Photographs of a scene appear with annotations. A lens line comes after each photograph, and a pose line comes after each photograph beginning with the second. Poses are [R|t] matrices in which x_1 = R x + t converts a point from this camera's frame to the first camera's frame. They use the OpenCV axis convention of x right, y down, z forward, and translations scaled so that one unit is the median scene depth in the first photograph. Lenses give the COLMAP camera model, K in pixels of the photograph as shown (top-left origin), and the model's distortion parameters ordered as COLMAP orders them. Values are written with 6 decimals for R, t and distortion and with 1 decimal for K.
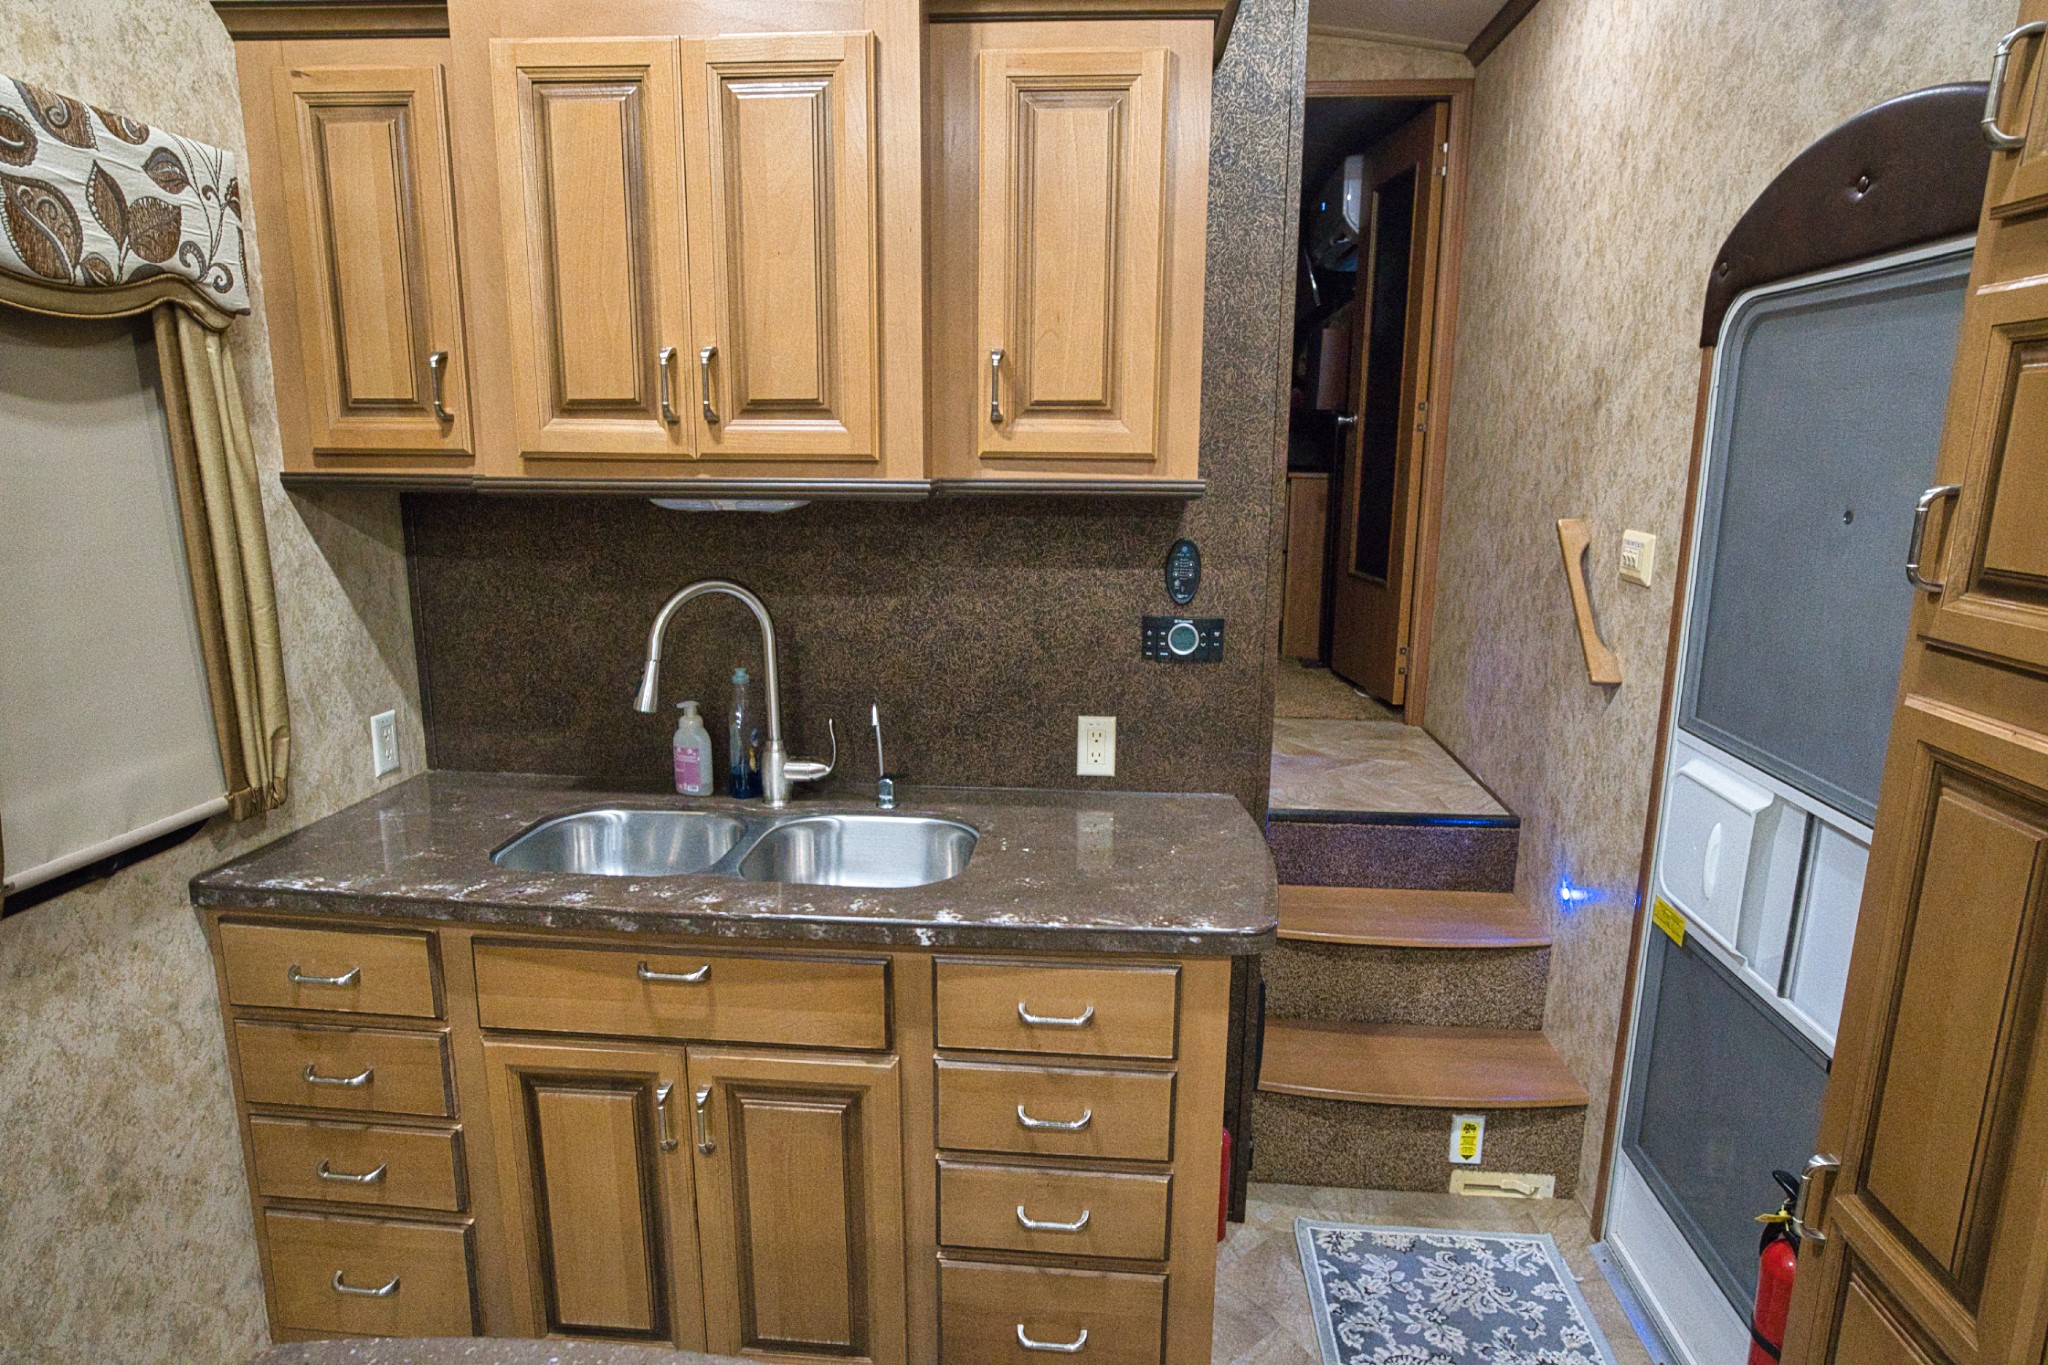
lens RADIAL K [[1160.3, 0, 1024.0], [0, 1160.3, 682.5], [0, 0, 1]] dist [-0.036795, 0.026442]
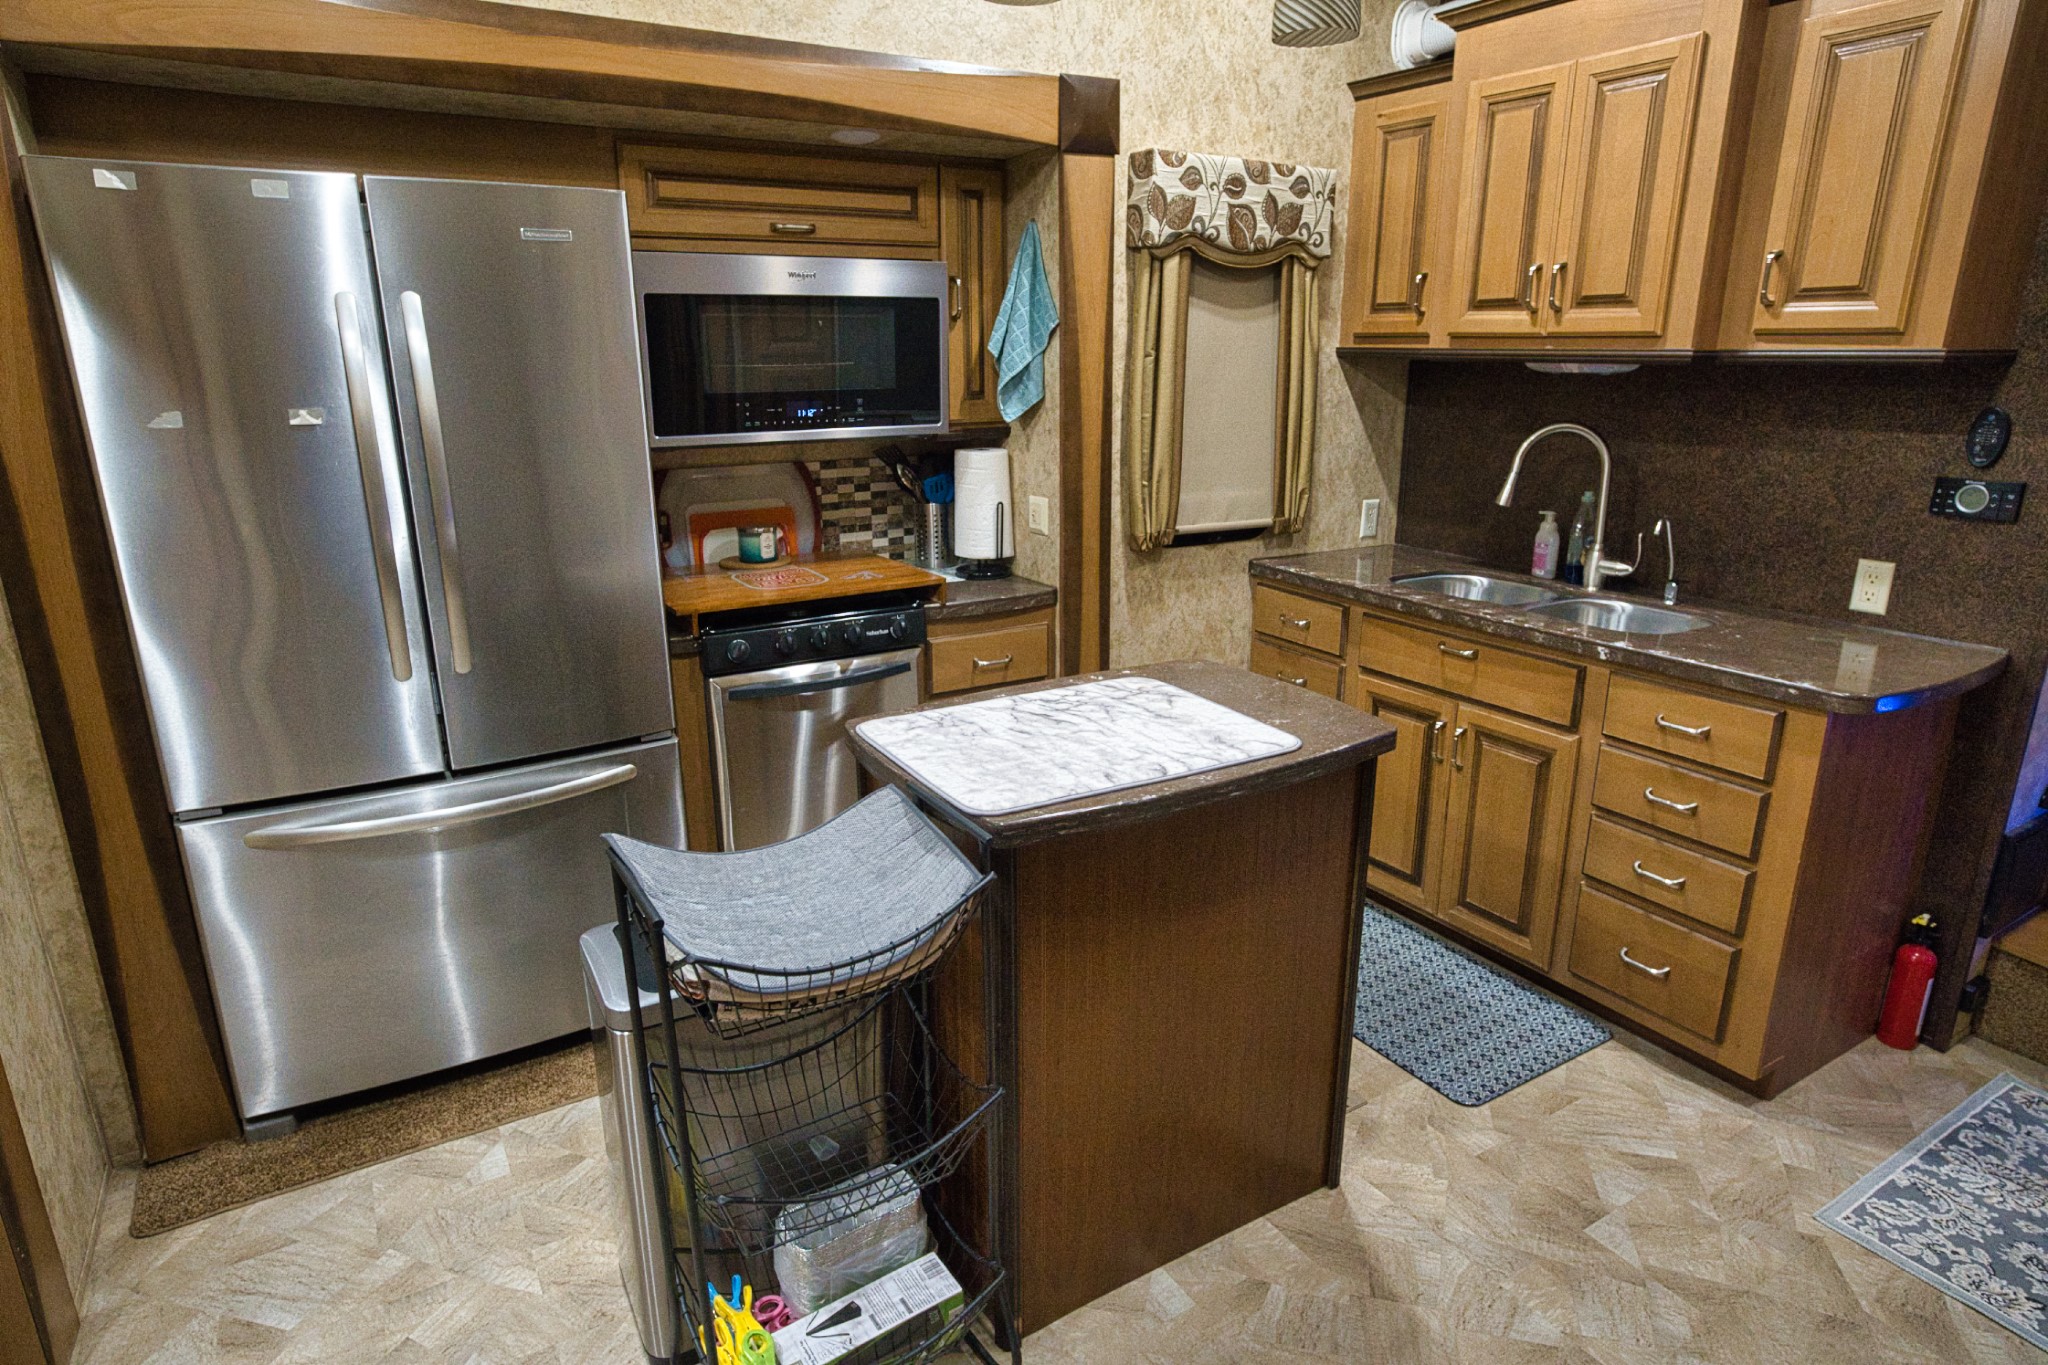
lens RADIAL K [[1160.3, 0, 1024.0], [0, 1160.3, 682.5], [0, 0, 1]] dist [-0.036795, 0.026442]
pose [[0.595623, 0.214864, -0.773994, 0.560496], [-0.157439, 0.976099, 0.149813, 0.131969], [0.787684, 0.032625, 0.615215, -0.461164]]
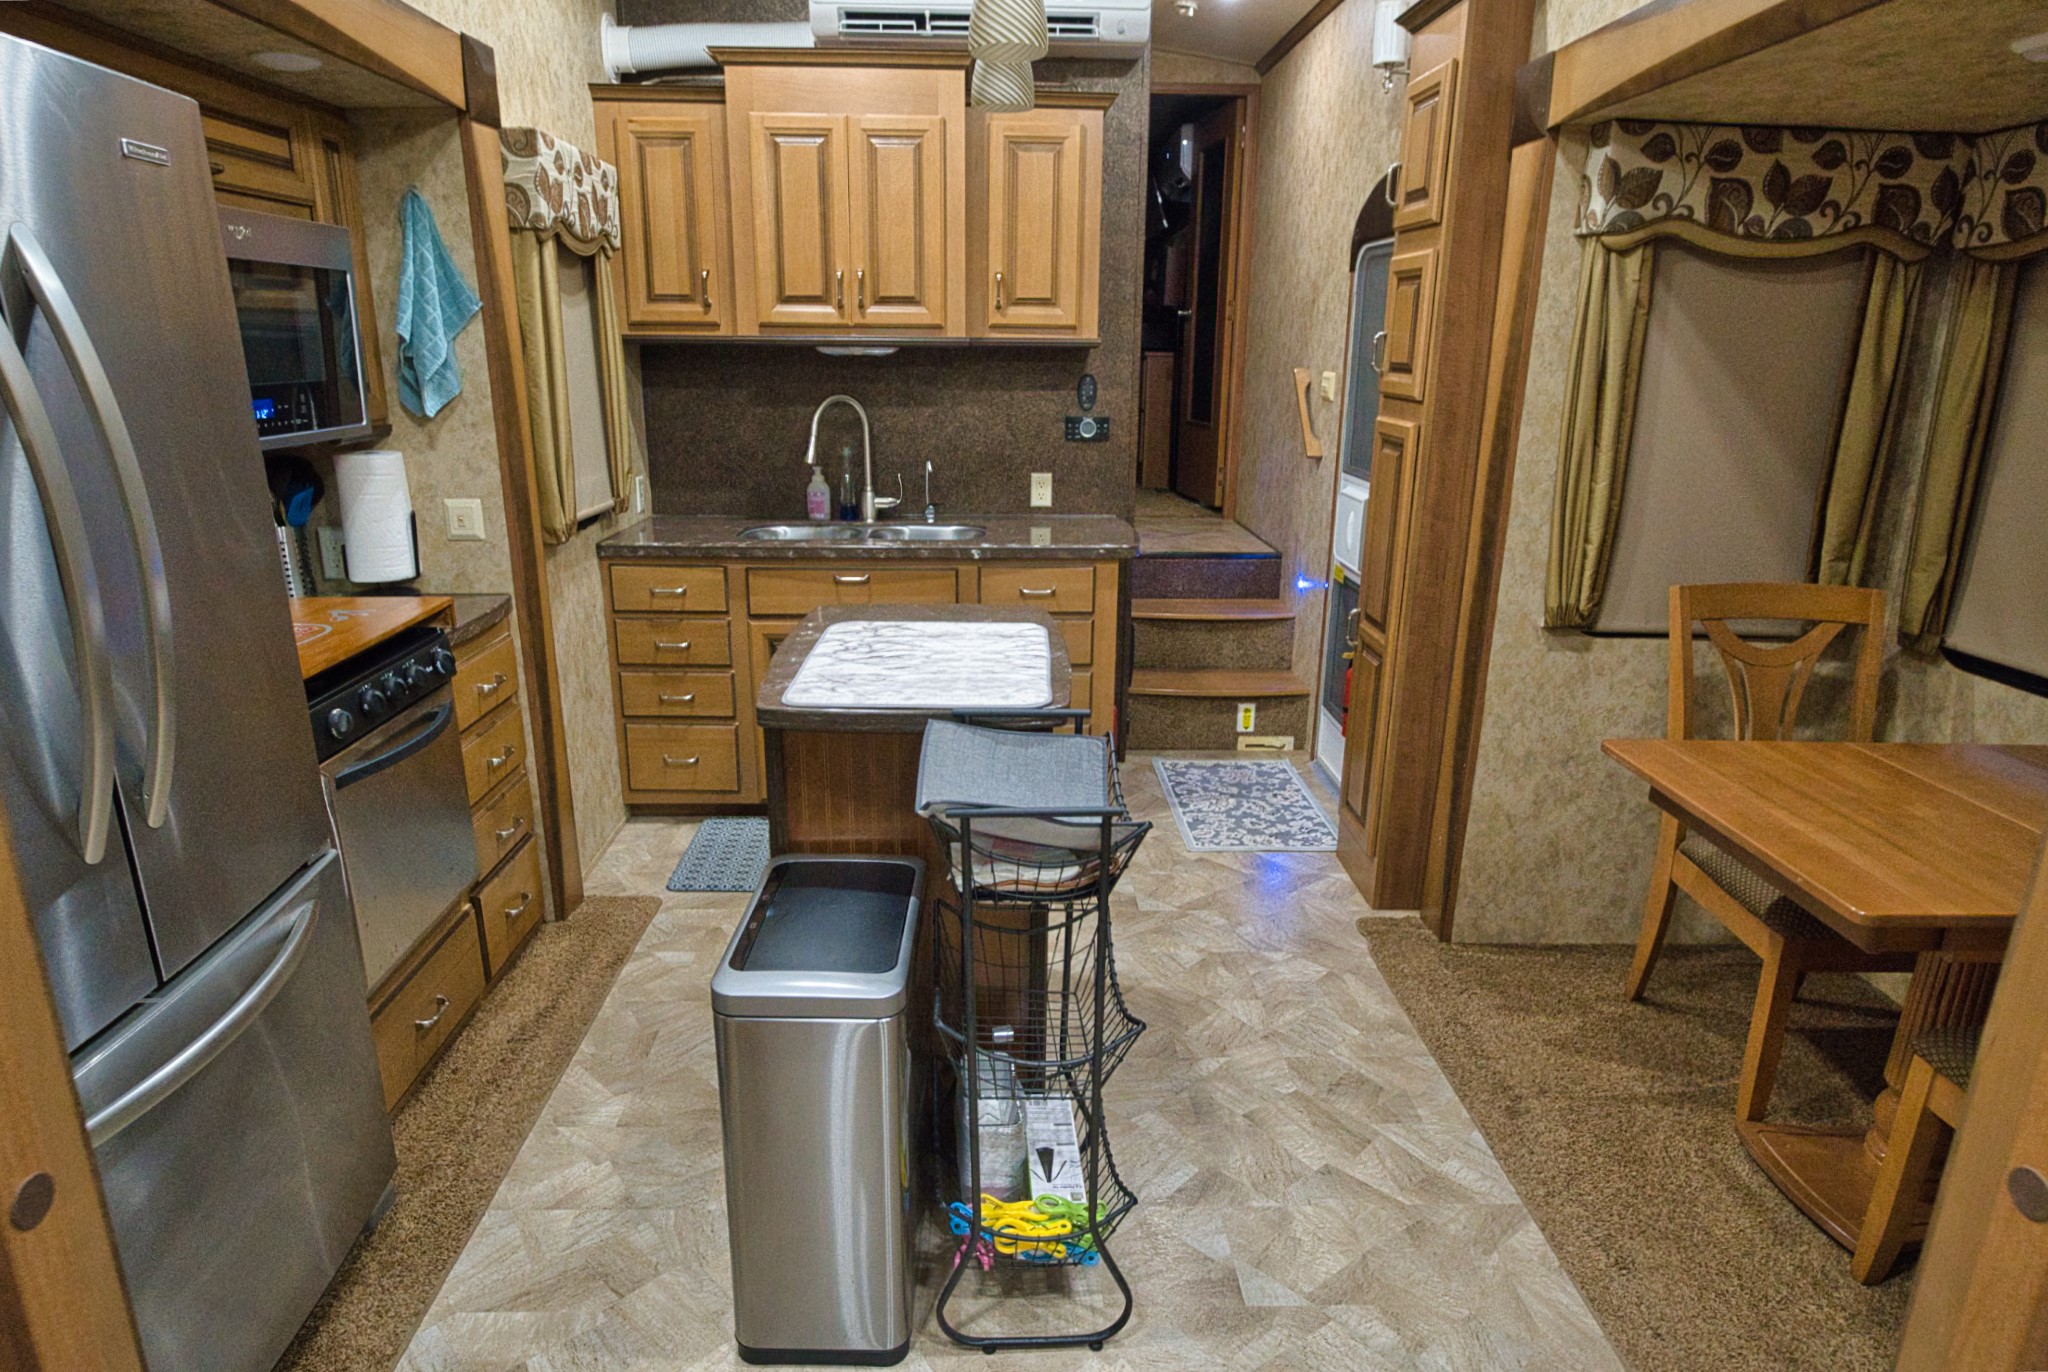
lens RADIAL K [[1164.6, 0, 1024.0], [0, 1164.6, 686.0], [0, 0, 1]] dist [-0.045689, 0.034416]
pose [[0.993029, -0.031056, 0.113707, -0.218903], [0.021478, 0.996191, 0.084510, 0.247526], [-0.115899, -0.081479, 0.989913, -1.003398]]
